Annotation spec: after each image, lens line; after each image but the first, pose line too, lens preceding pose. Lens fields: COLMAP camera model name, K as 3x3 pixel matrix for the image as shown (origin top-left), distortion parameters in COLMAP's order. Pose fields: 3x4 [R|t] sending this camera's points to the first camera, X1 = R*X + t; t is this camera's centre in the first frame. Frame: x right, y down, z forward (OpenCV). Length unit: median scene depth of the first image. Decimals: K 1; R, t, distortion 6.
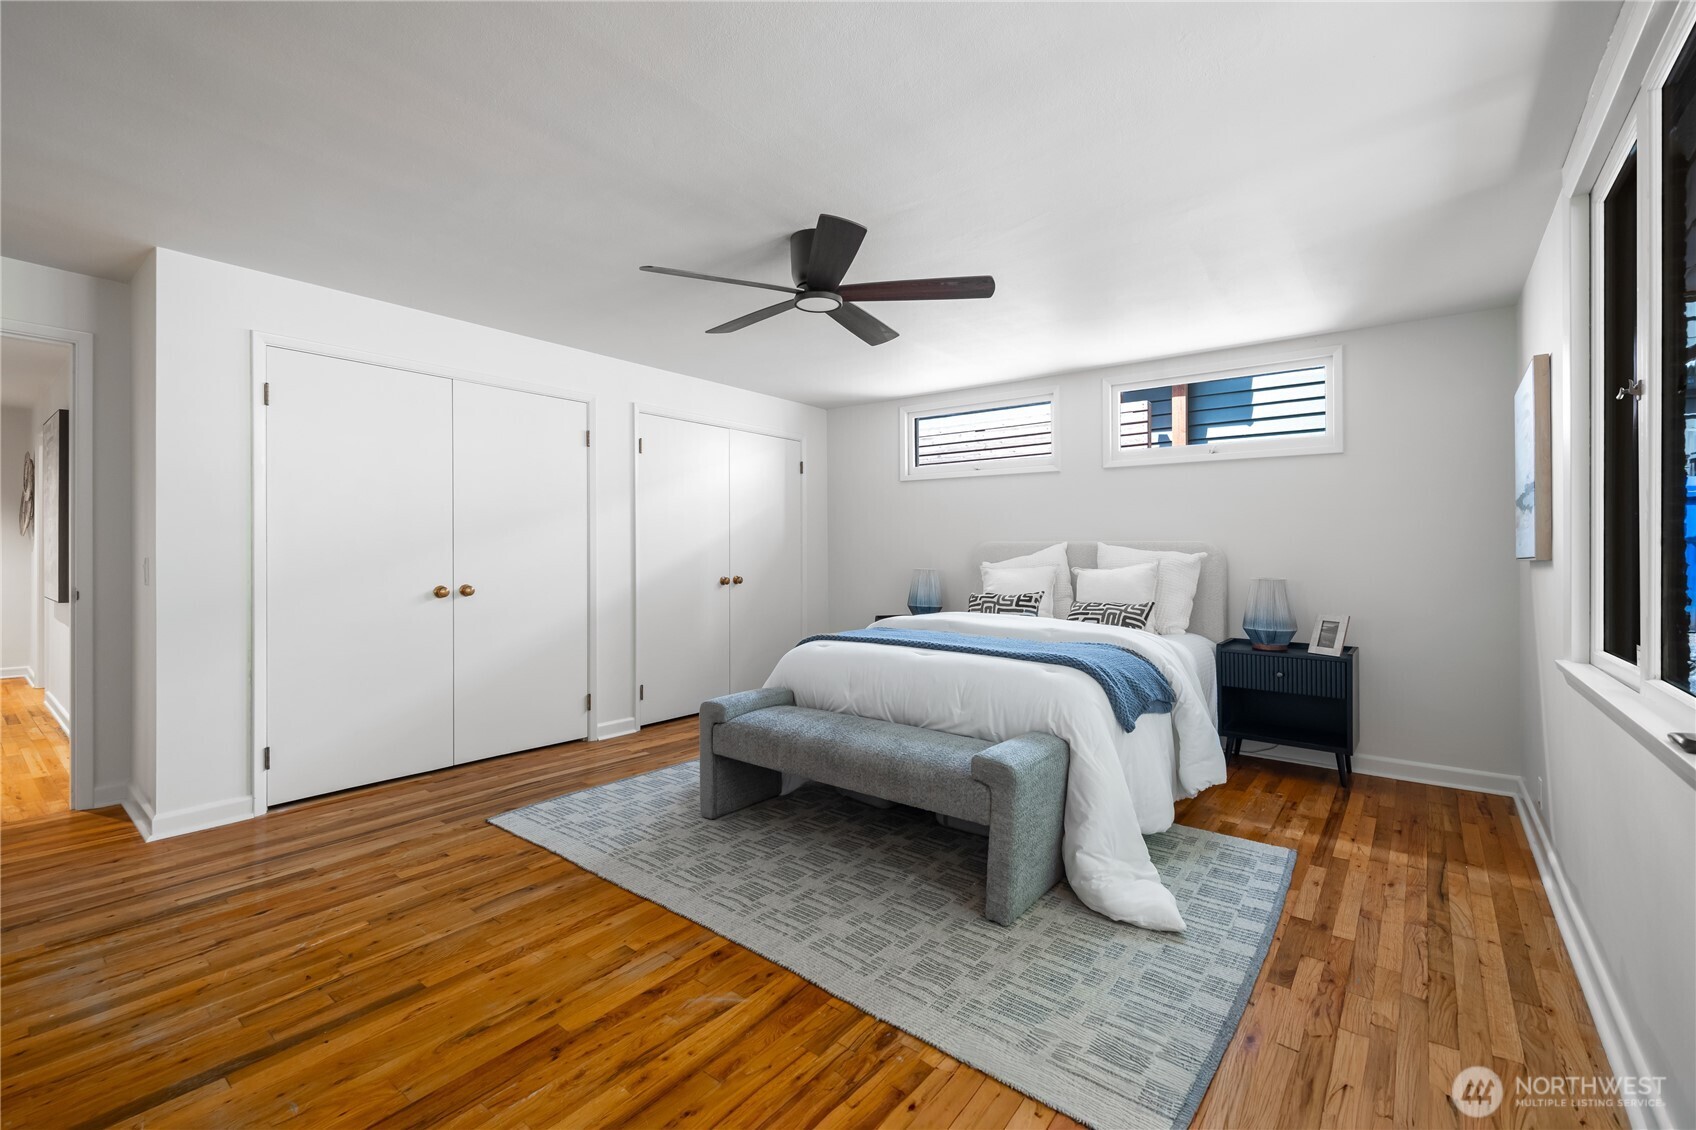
lens RADIAL K [[726.9, 0, 845.3], [0, 726.9, 555.8], [0, 0, 1]] dist [0.001396, -0.001029]
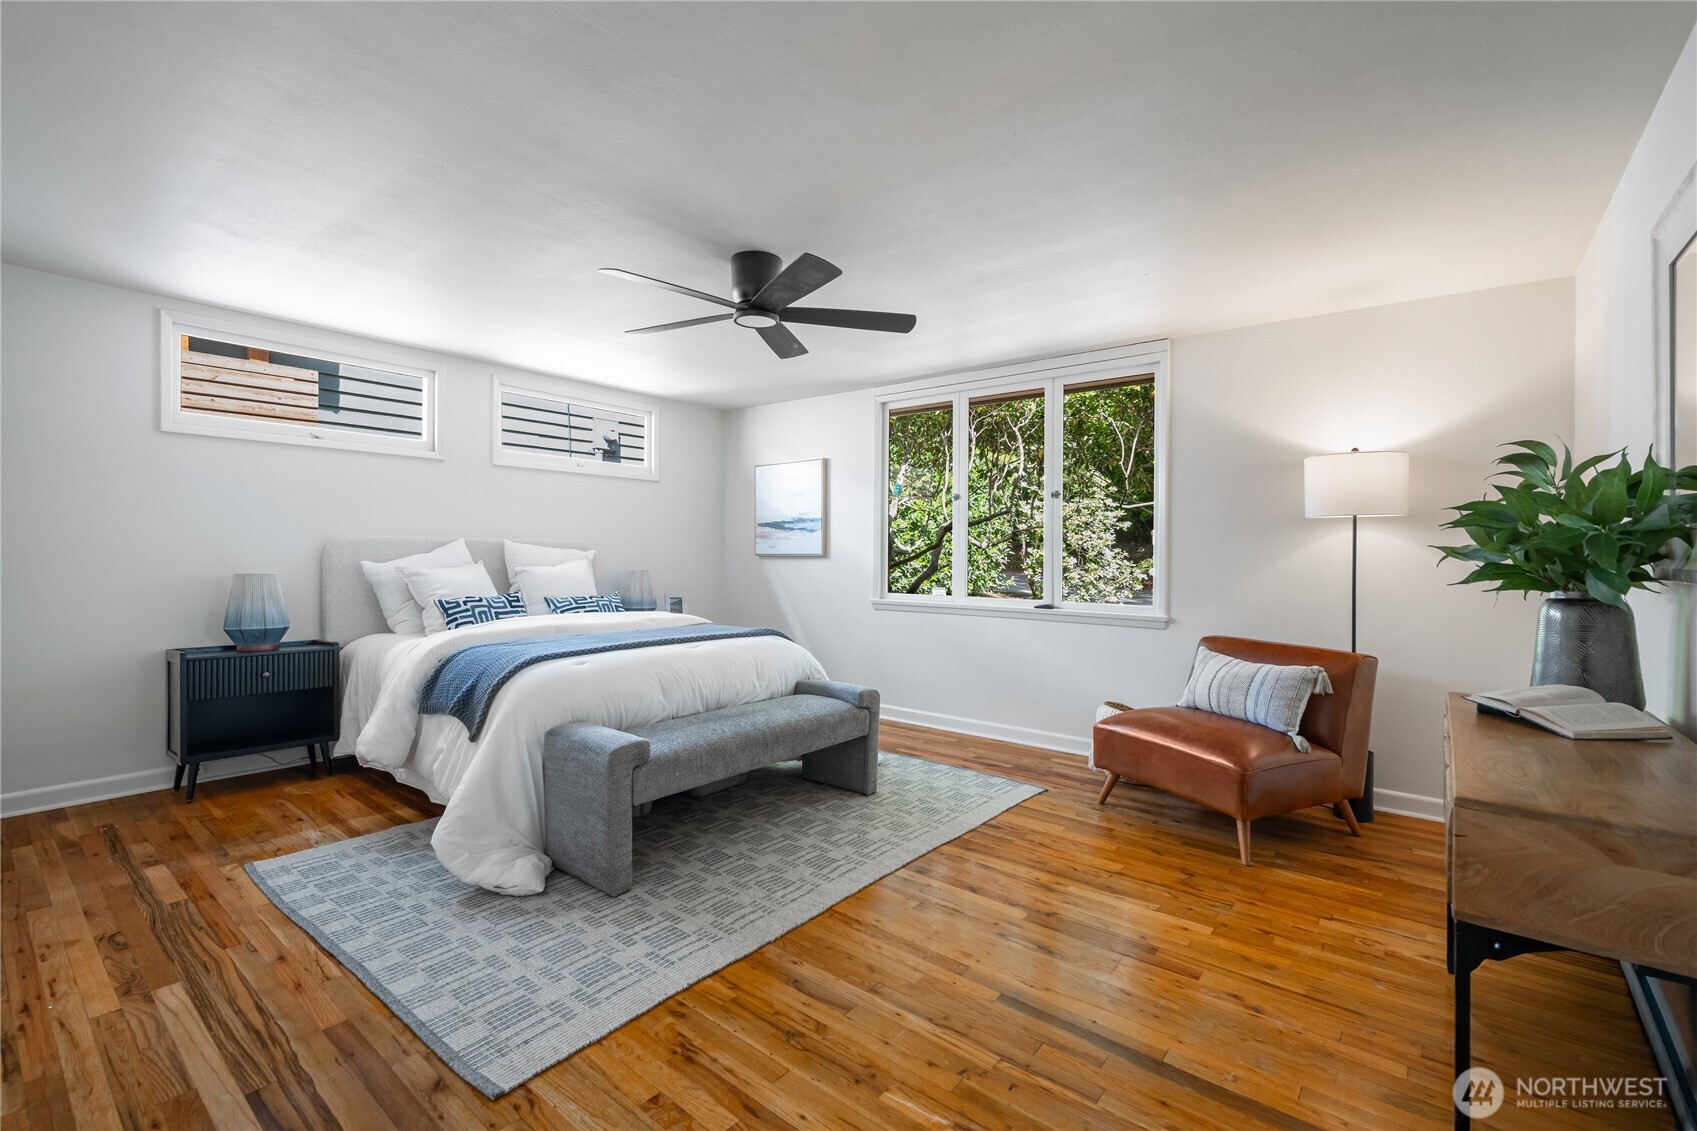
lens RADIAL K [[756.7, 0, 844.8], [0, 756.7, 559.1], [0, 0, 1]] dist [-0.000005, 0.000341]
pose [[0.000233, -0.017040, 0.999855, -1.192150], [-0.006272, 0.999835, 0.017041, -0.022199], [-0.999980, -0.006275, 0.000126, 0.897616]]
